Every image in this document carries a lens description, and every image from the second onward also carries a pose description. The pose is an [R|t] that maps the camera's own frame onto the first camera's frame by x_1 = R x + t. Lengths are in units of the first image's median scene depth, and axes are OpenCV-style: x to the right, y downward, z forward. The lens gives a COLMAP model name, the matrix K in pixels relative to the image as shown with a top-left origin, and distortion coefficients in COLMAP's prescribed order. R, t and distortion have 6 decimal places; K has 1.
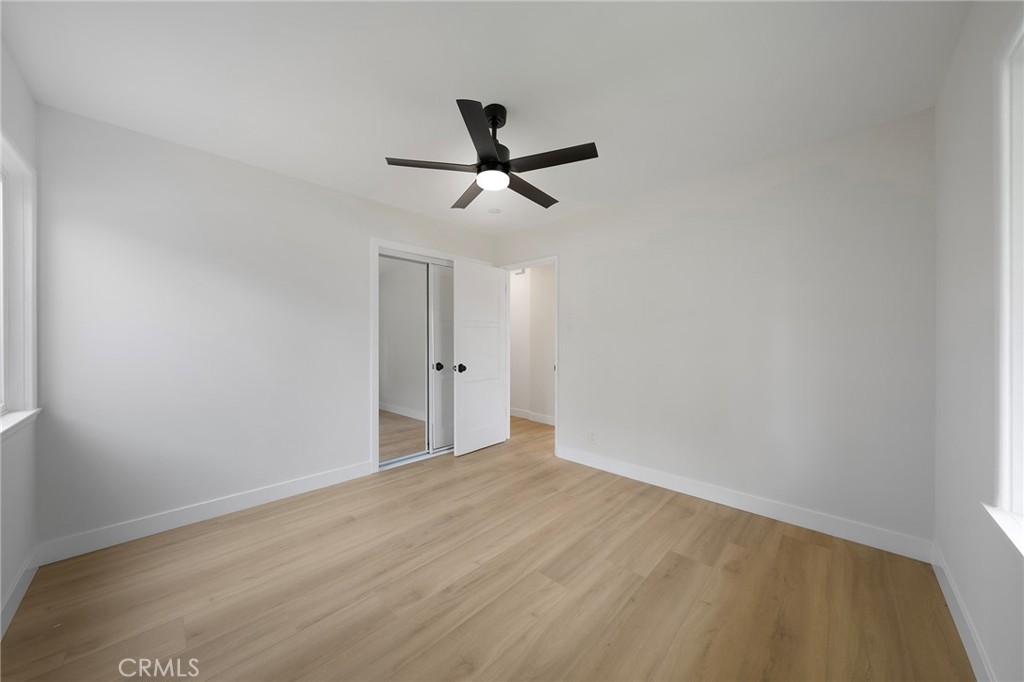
lens RADIAL K [[350.2, 0, 504.1], [0, 350.2, 341.1], [0, 0, 1]] dist [0.001208, -0.000075]
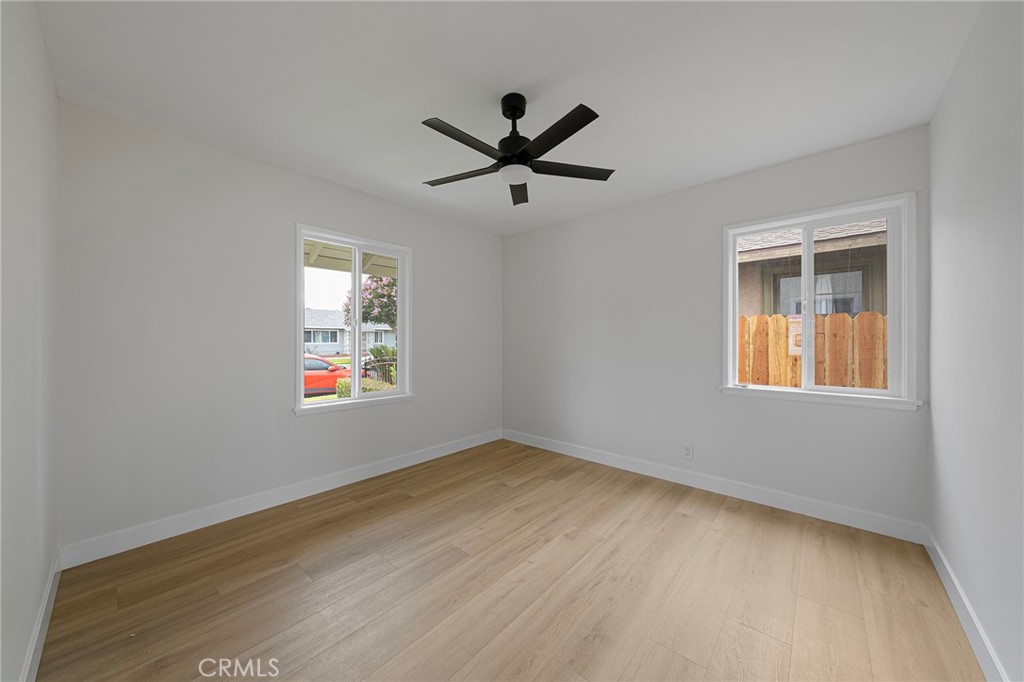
lens RADIAL K [[350.2, 0, 504.1], [0, 350.2, 341.1], [0, 0, 1]] dist [0.001208, -0.000075]
pose [[-0.999236, -0.002127, -0.039015, 0.041427], [-0.002352, 0.999981, 0.005733, -0.004442], [0.039002, 0.005820, -0.999222, 2.192301]]
